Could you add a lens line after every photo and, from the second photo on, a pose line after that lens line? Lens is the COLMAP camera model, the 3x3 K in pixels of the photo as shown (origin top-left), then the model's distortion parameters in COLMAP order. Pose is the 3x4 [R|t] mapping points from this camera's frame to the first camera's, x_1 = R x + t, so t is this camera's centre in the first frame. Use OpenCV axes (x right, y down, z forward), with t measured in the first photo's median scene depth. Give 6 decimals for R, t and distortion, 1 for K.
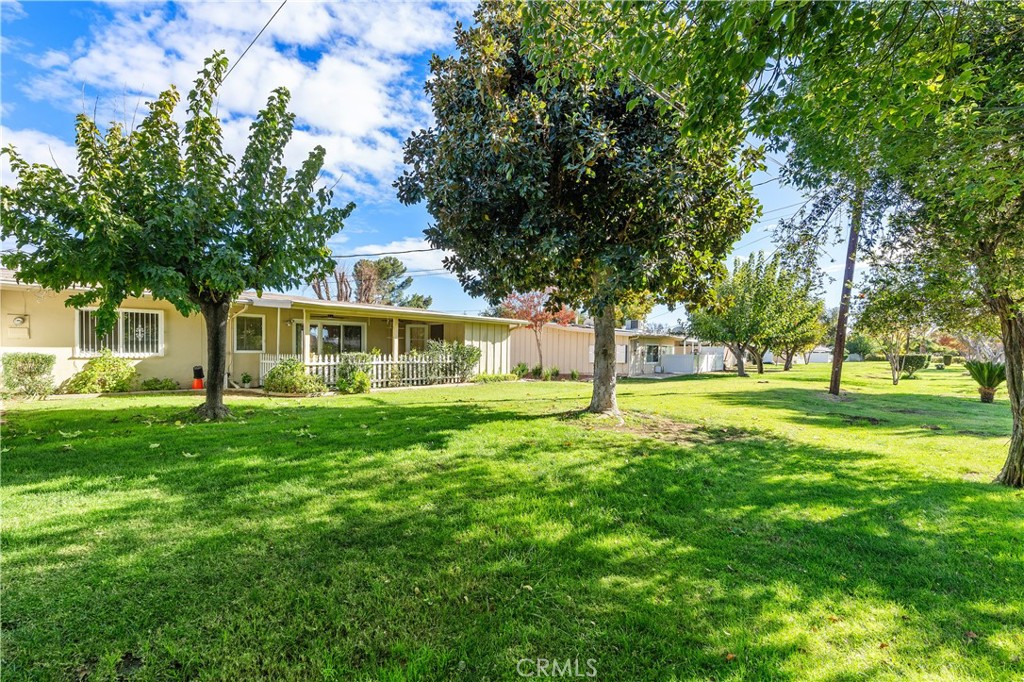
lens RADIAL K [[464.5, 0, 509.9], [0, 464.5, 352.8], [0, 0, 1]] dist [0.001380, 0.000455]
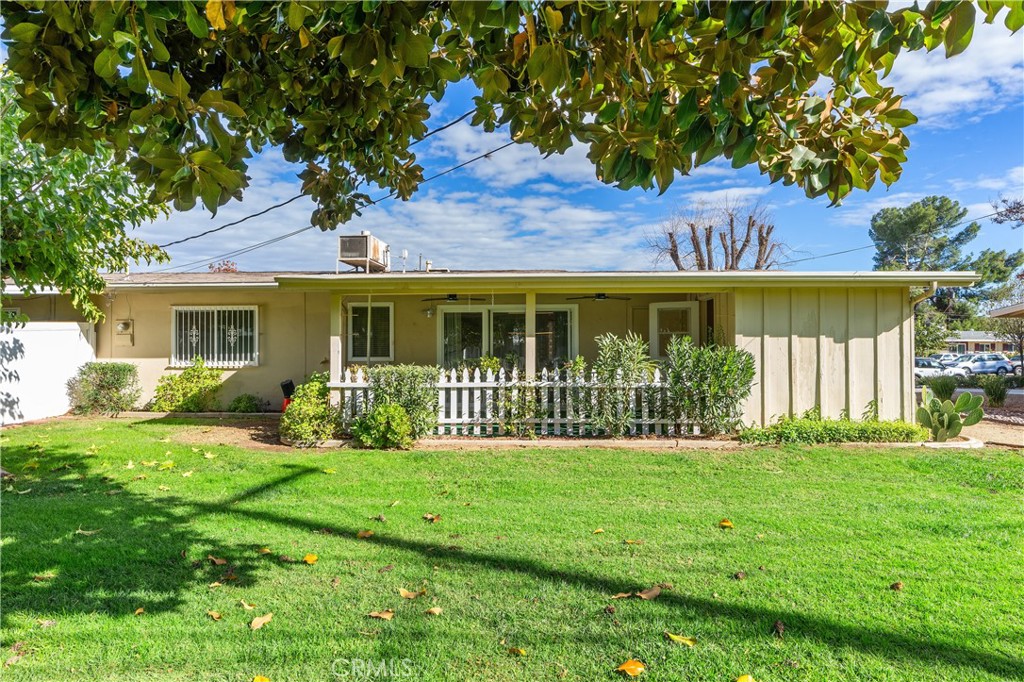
lens RADIAL K [[593.9, 0, 512.0], [0, 593.9, 341.0], [0, 0, 1]] dist [-0.004006, -0.001094]
pose [[0.623186, -0.010677, -0.782001, 0.267748], [0.003342, 0.999934, -0.010989, -0.021299], [0.782067, 0.004235, 0.623180, 0.726651]]
